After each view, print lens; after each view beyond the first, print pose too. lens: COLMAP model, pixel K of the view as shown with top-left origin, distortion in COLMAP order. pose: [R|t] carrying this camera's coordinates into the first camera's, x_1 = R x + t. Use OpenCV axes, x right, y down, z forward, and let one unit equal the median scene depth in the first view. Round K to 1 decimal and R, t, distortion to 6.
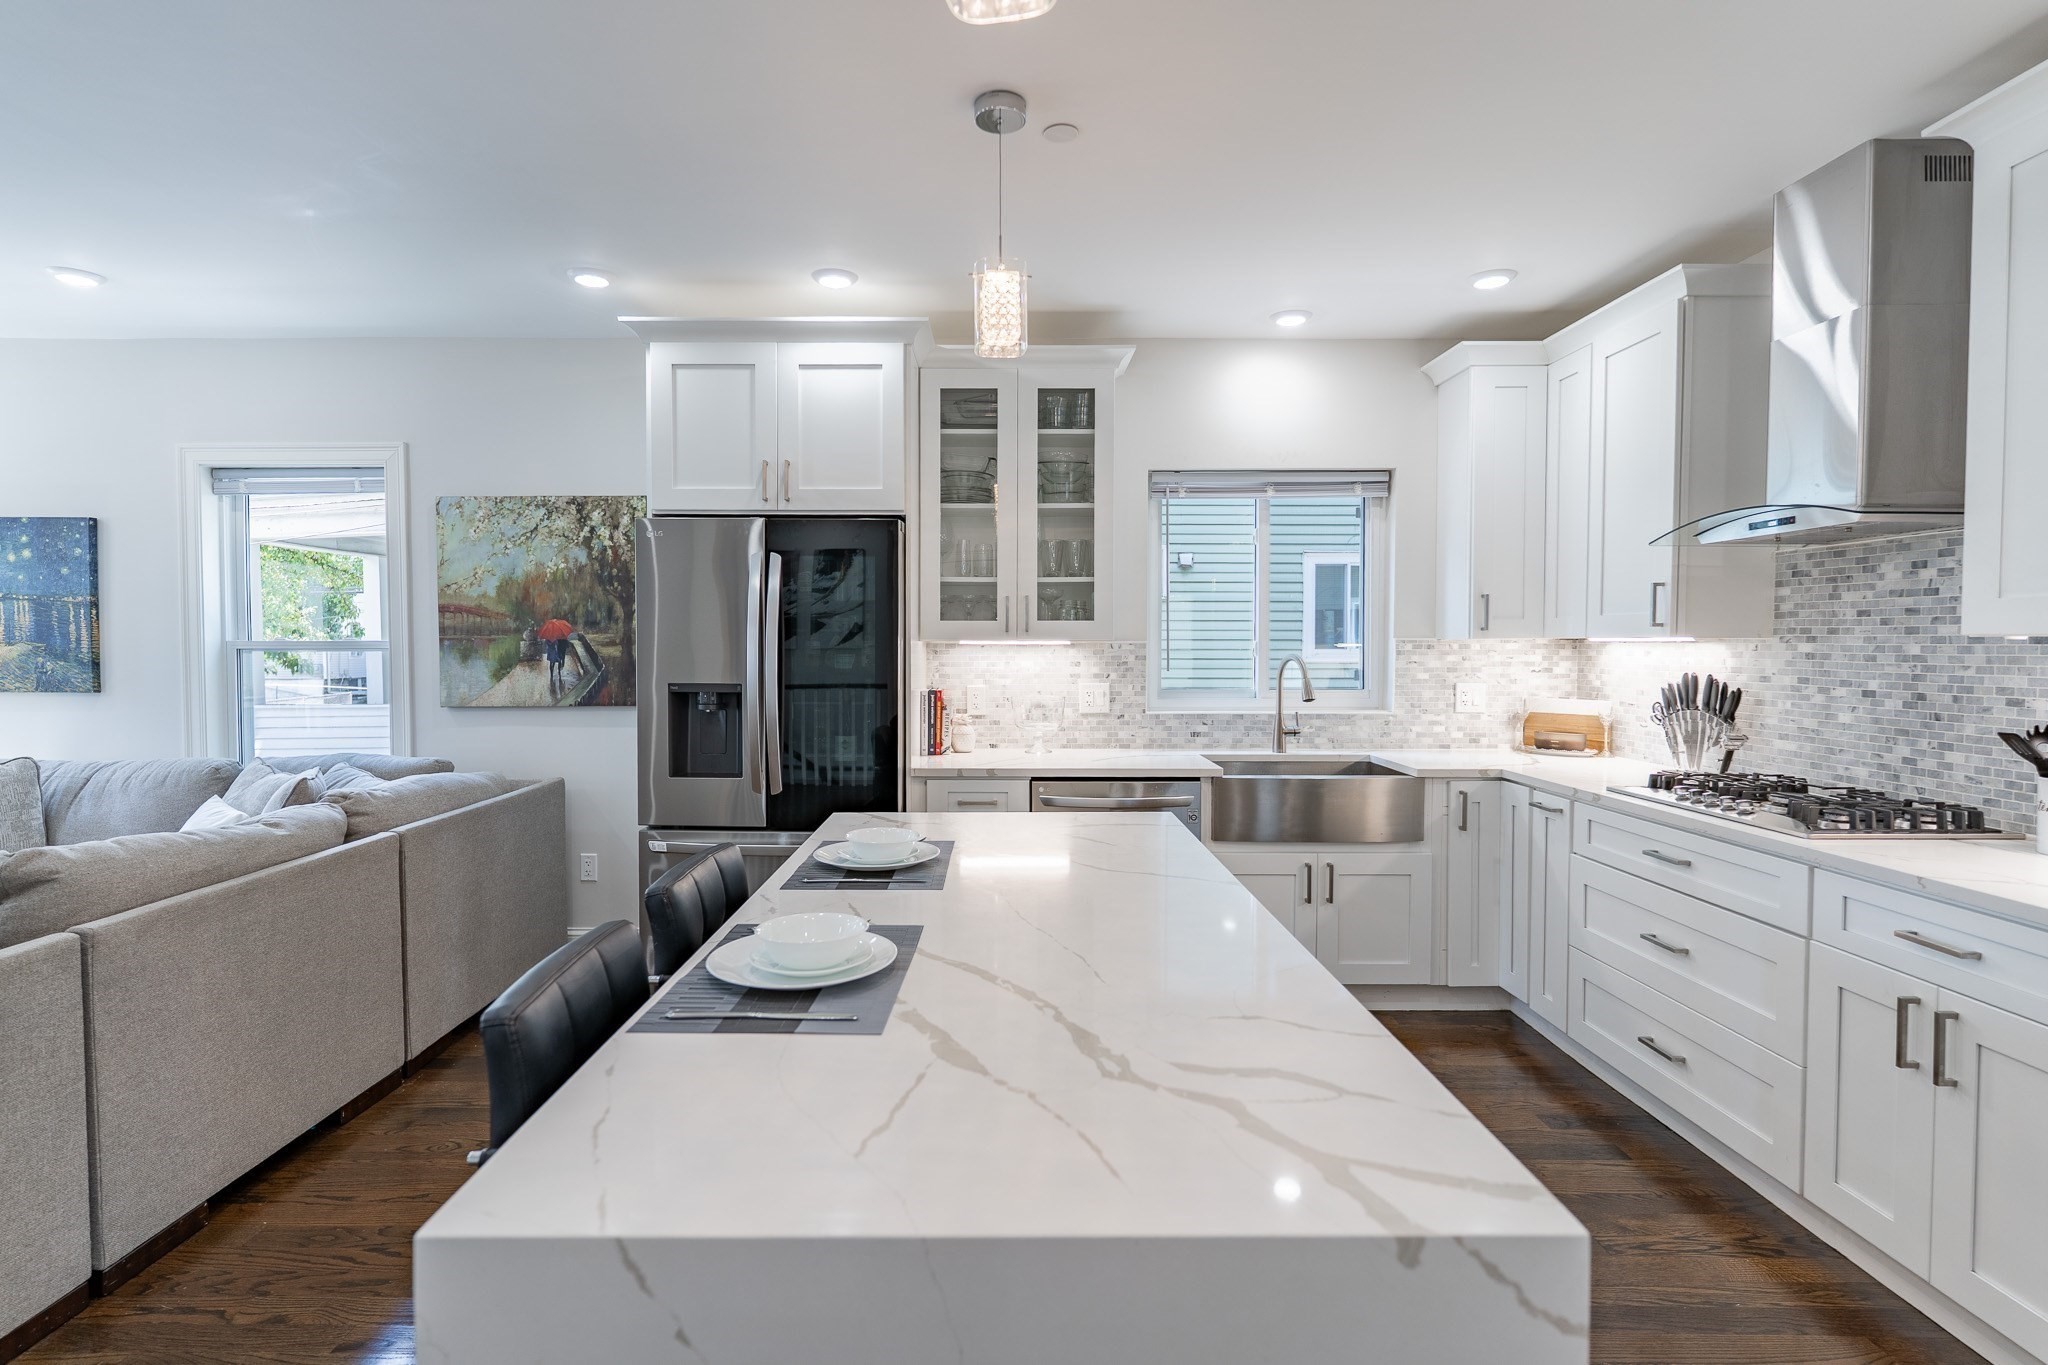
lens RADIAL K [[1000.6, 0, 993.0], [0, 1000.6, 671.2], [0, 0, 1]] dist [-0.004111, 0.004095]
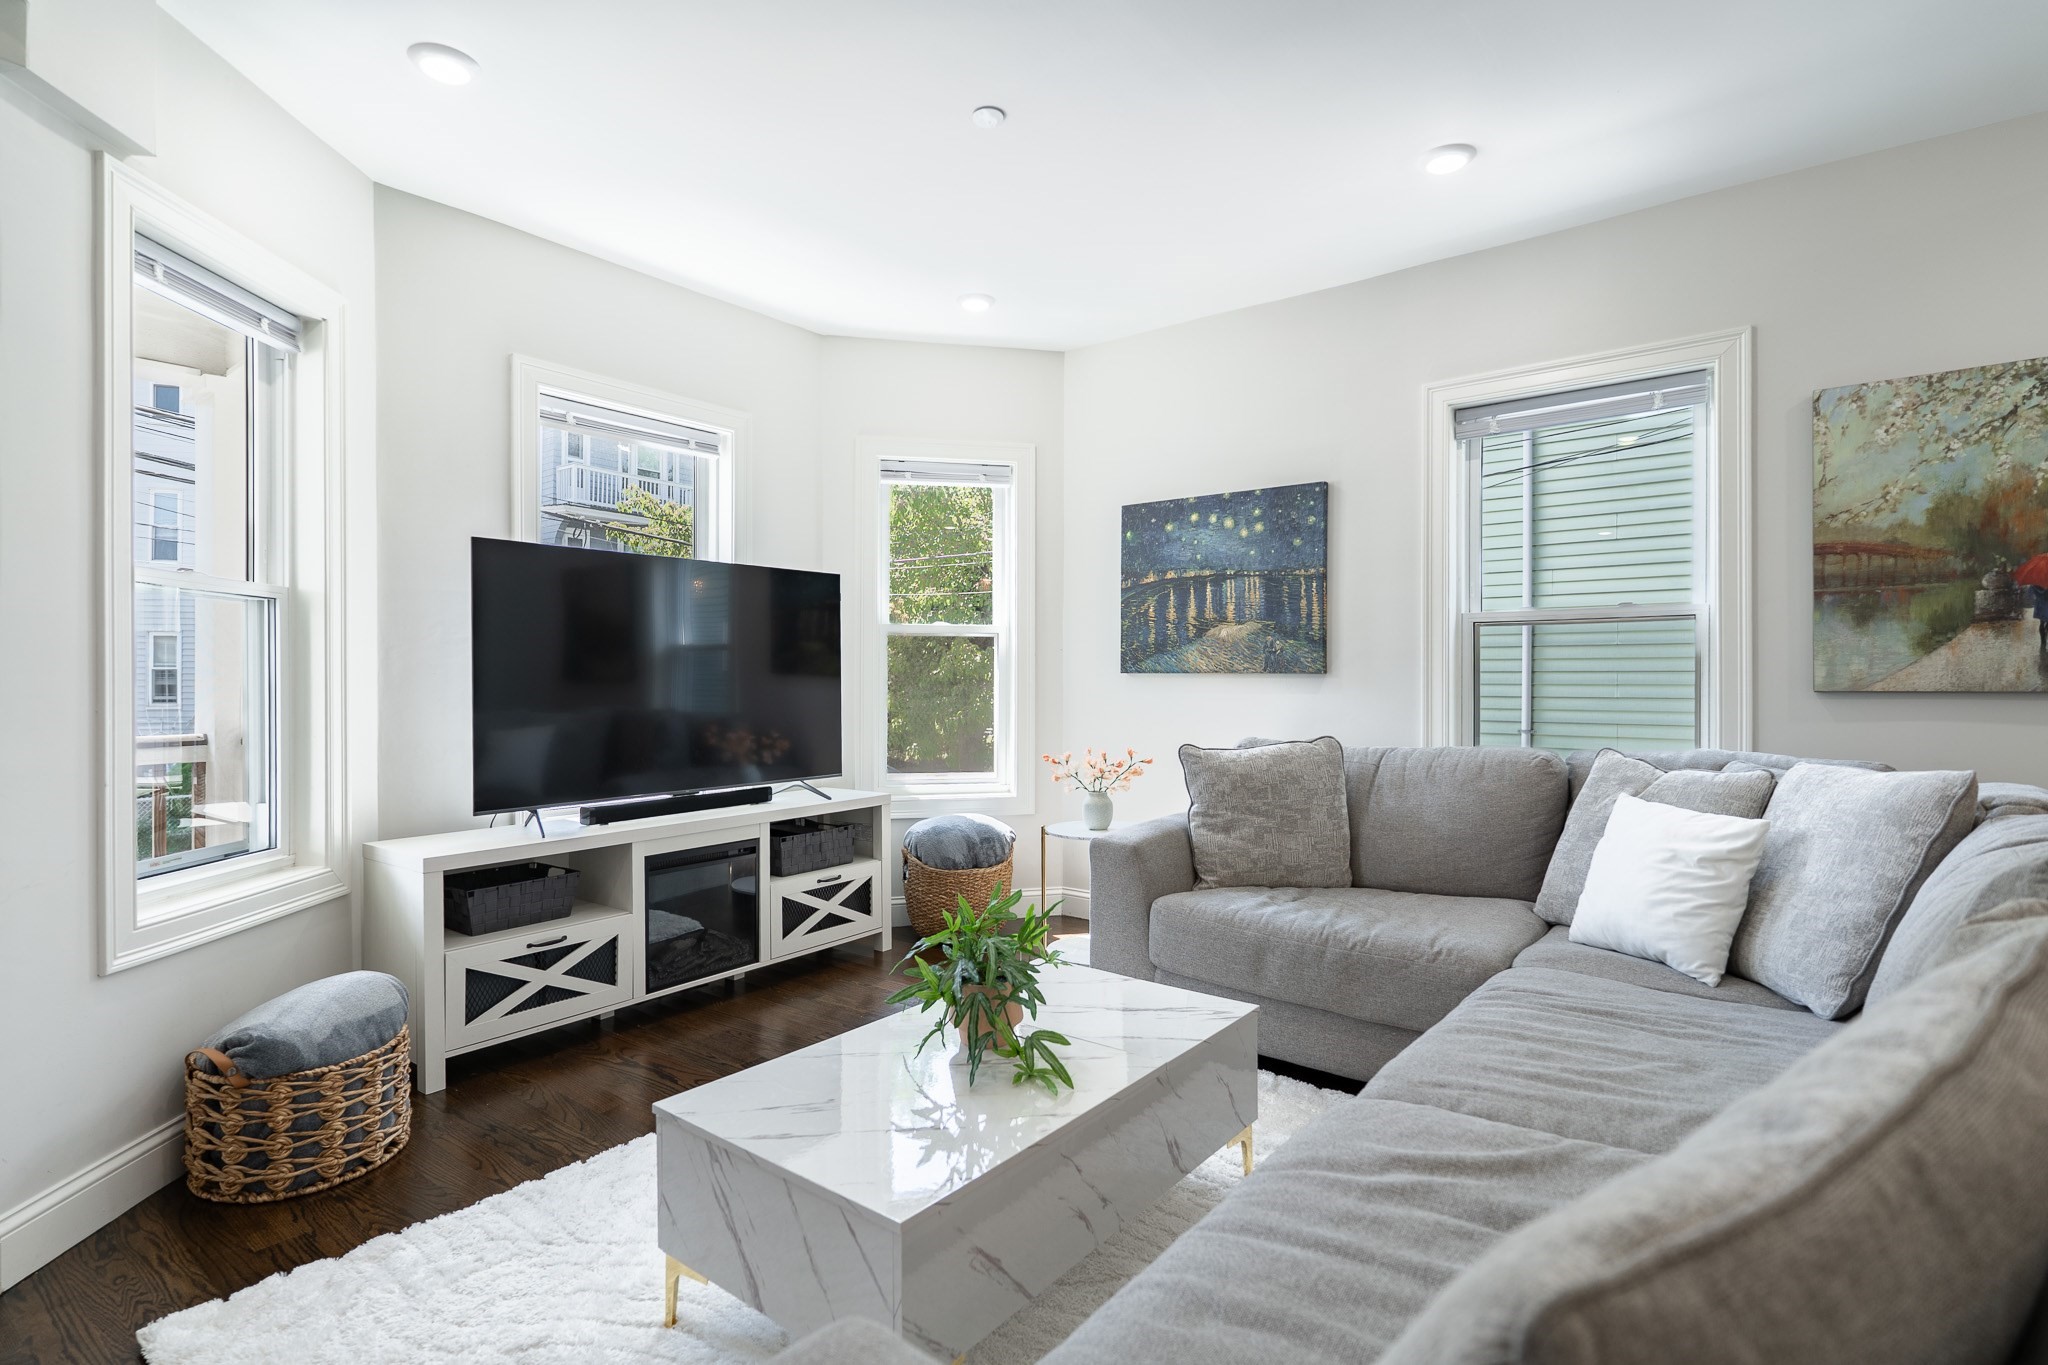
lens RADIAL K [[1000.6, 0, 1016.7], [0, 1000.6, 681.4], [0, 0, 1]] dist [-0.004111, 0.004095]
pose [[0.791859, 0.001463, -0.610702, -0.582254], [-0.019605, 0.999543, -0.023026, 0.057486], [0.610389, 0.030206, 0.791525, 0.110693]]
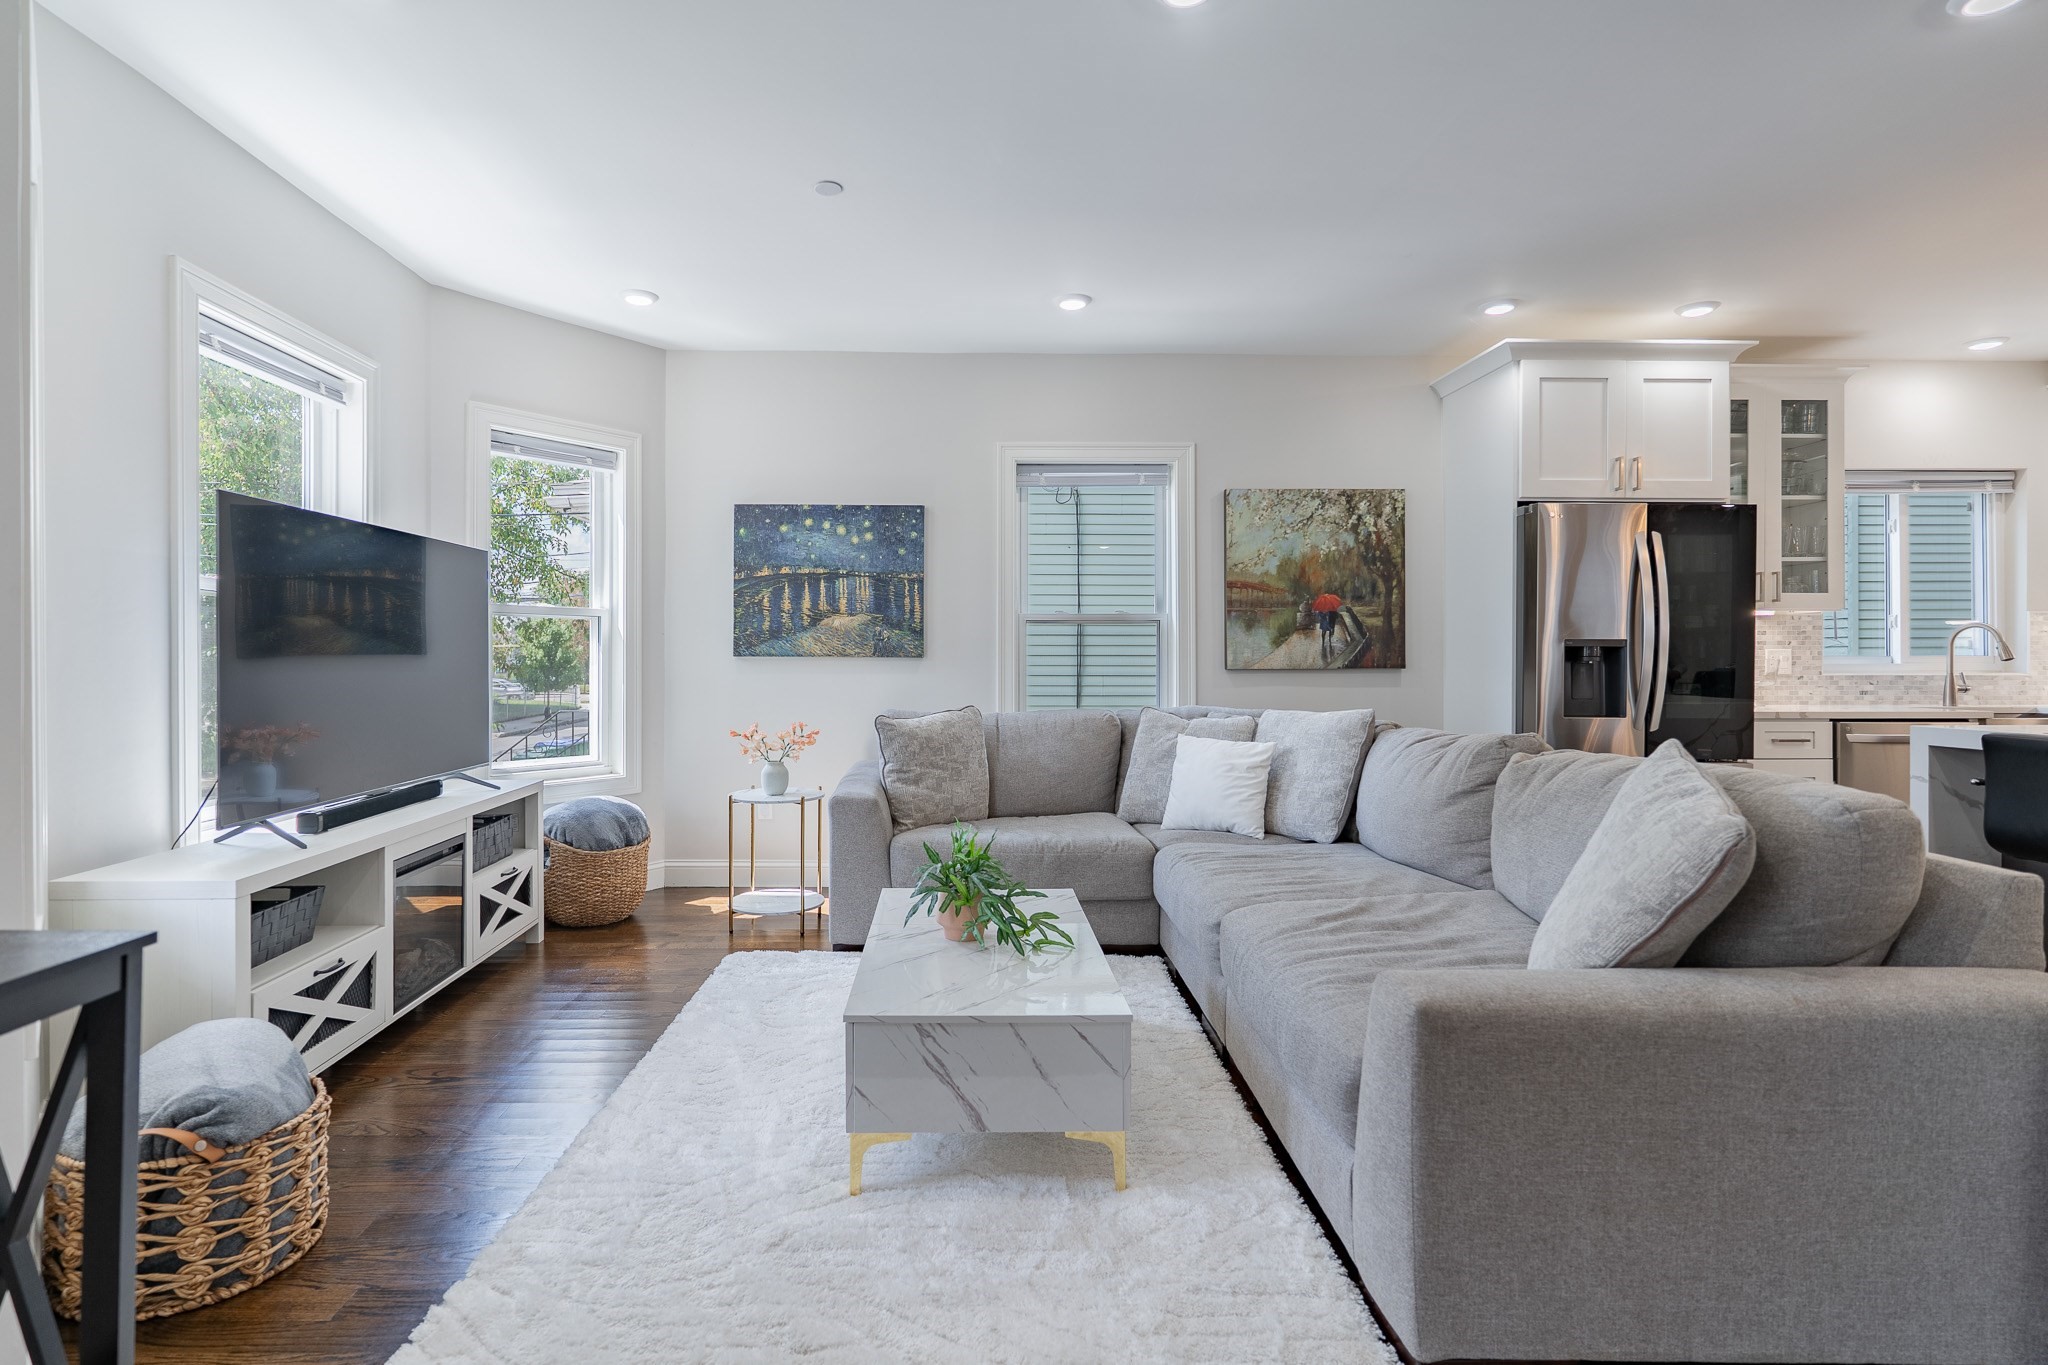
lens RADIAL K [[1000.6, 0, 961.3], [0, 1000.6, 666.1], [0, 0, 1]] dist [-0.004111, 0.004095]
pose [[0.999710, 0.000294, 0.024076, -0.912439], [0.000369, 0.999620, -0.027550, 0.065580], [-0.024075, 0.027551, 0.999330, -0.157539]]
